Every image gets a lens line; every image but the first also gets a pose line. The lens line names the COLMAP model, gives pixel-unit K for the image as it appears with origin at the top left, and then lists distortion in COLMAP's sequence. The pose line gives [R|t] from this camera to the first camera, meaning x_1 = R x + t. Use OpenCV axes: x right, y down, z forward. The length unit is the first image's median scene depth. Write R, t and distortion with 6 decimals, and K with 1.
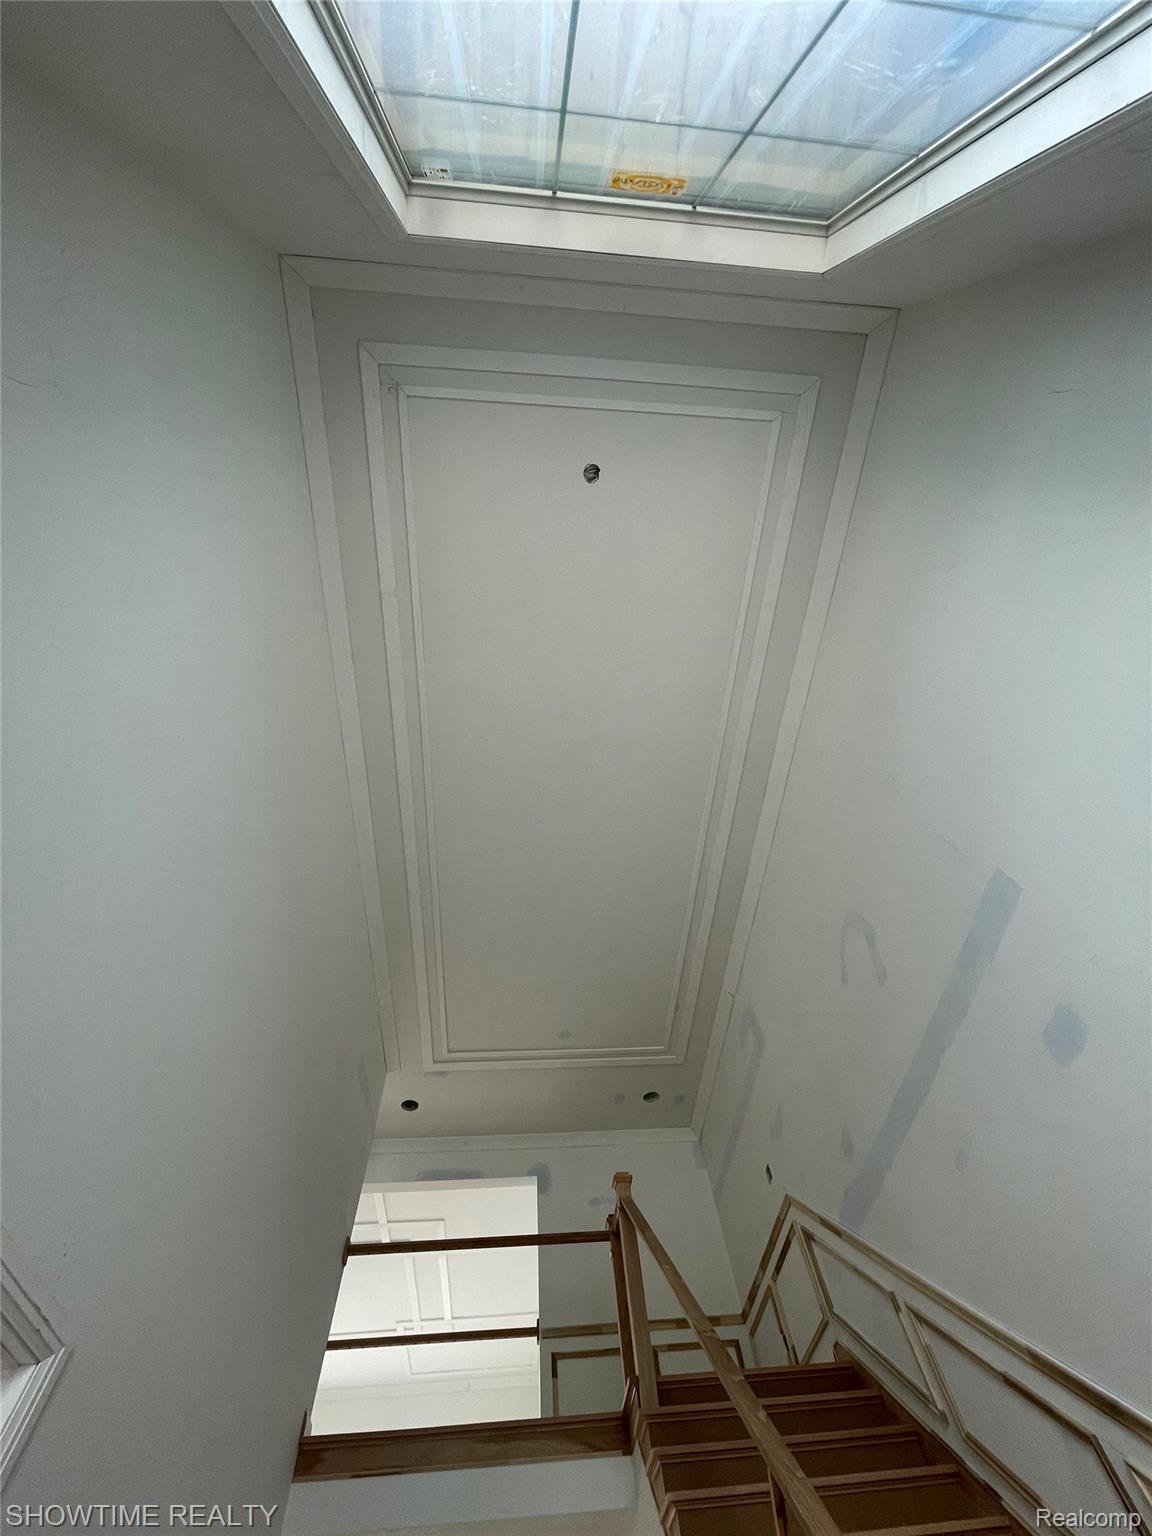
lens RADIAL K [[619.8, 0, 581.4], [0, 619.8, 769.5], [0, 0, 1]] dist [-0.001926, -0.000367]
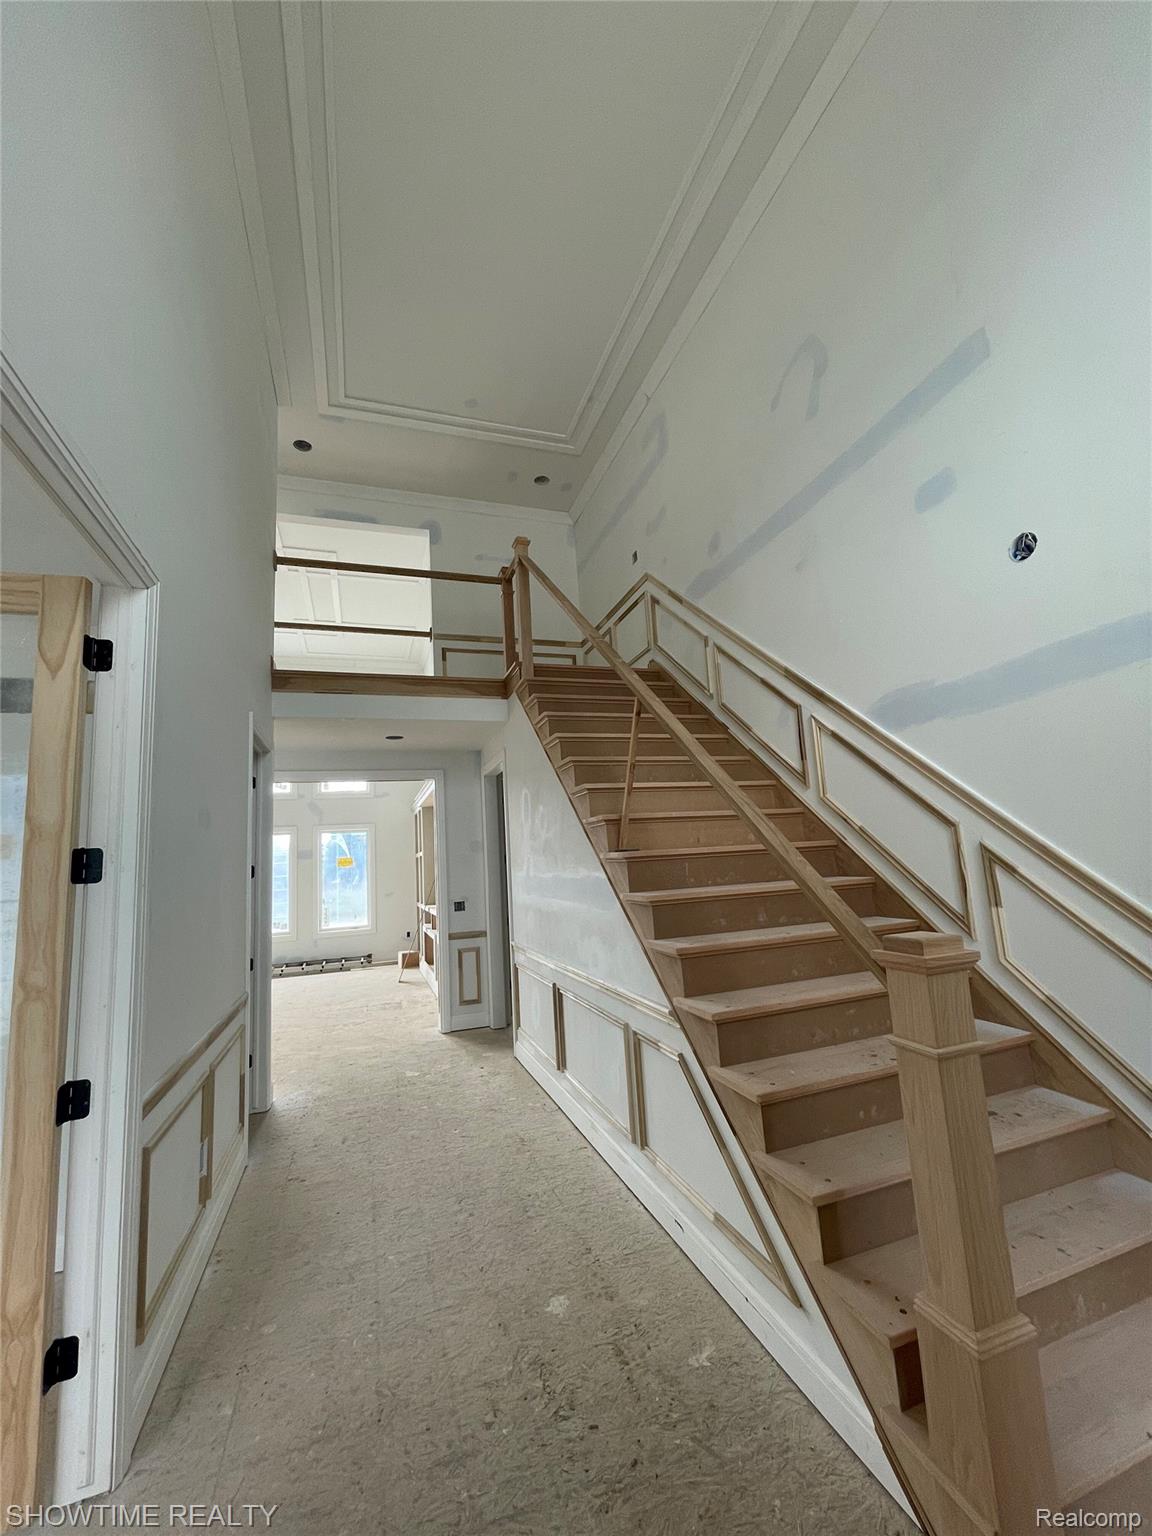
lens RADIAL K [[619.8, 0, 581.4], [0, 619.8, 769.5], [0, 0, 1]] dist [-0.001926, -0.000367]
pose [[0.965264, 0.058861, 0.254562, -0.096944], [-0.238196, 0.598631, 0.764790, -0.012880], [-0.107372, -0.798860, 0.591857, -0.061961]]
